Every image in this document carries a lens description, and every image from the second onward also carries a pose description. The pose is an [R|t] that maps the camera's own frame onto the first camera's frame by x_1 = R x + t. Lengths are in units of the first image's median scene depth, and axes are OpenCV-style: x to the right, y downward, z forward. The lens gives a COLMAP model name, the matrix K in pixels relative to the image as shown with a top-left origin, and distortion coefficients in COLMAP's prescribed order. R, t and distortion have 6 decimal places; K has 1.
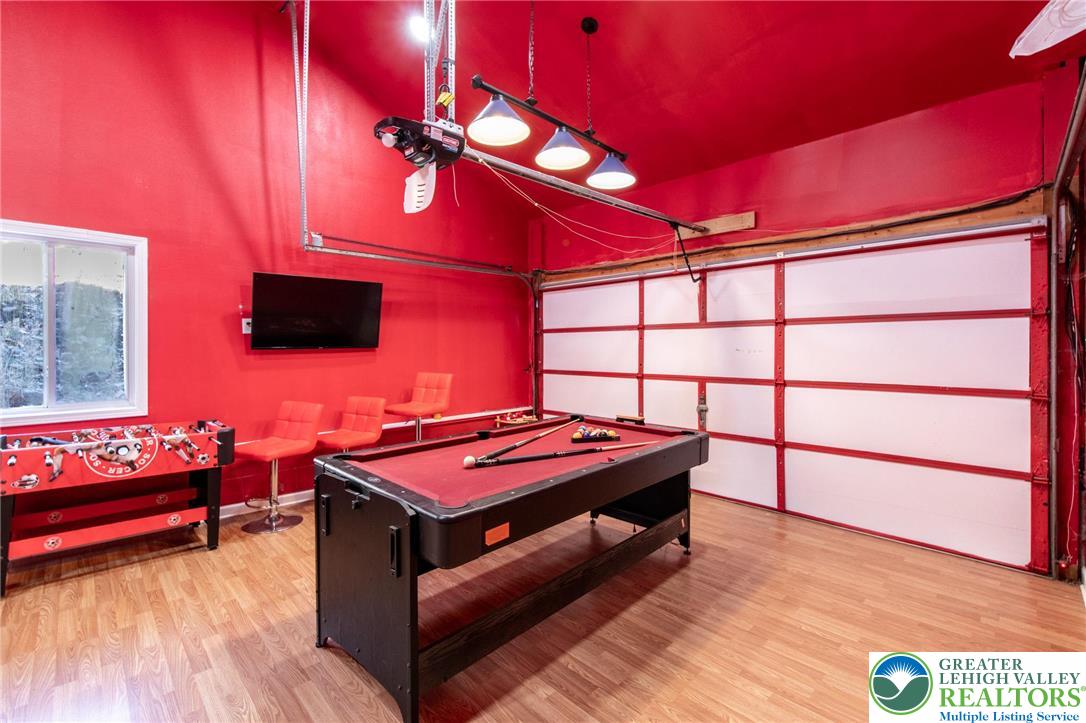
lens RADIAL K [[474.9, 0, 531.4], [0, 474.9, 350.1], [0, 0, 1]] dist [0.000024, 0.000080]
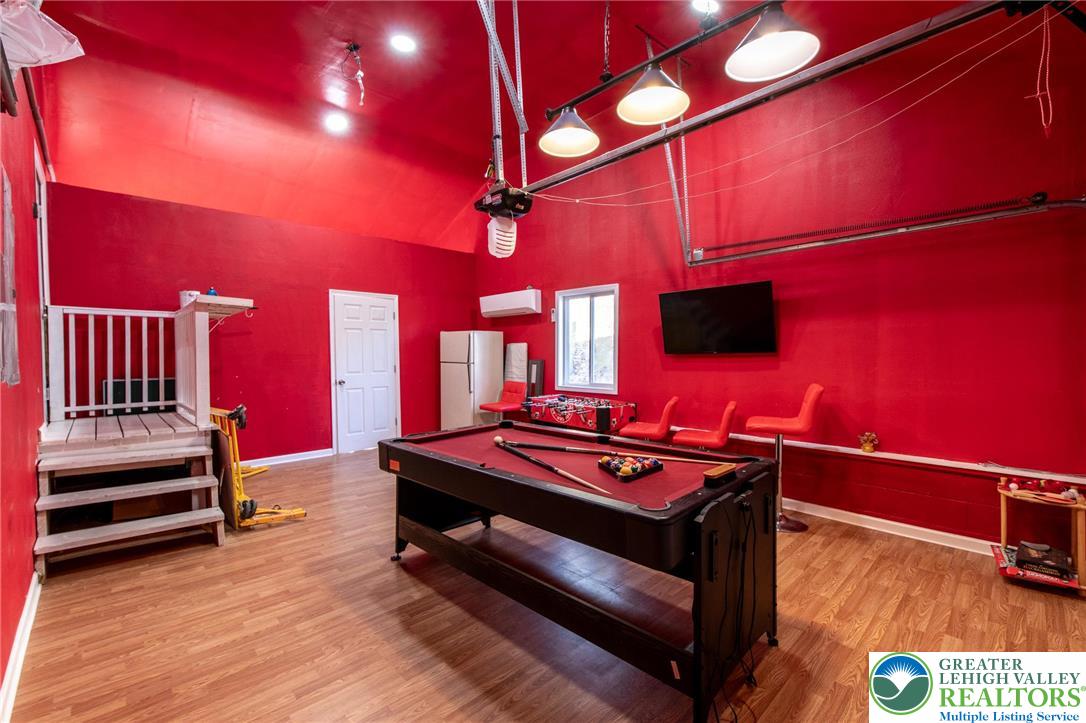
lens RADIAL K [[468.5, 0, 534.2], [0, 468.5, 360.8], [0, 0, 1]] dist [-0.001901, -0.000097]
pose [[-0.021745, 0.016762, -0.999623, 1.147865], [-0.007352, 0.999830, 0.016926, -0.002012], [0.999737, 0.007717, -0.021619, 1.126728]]
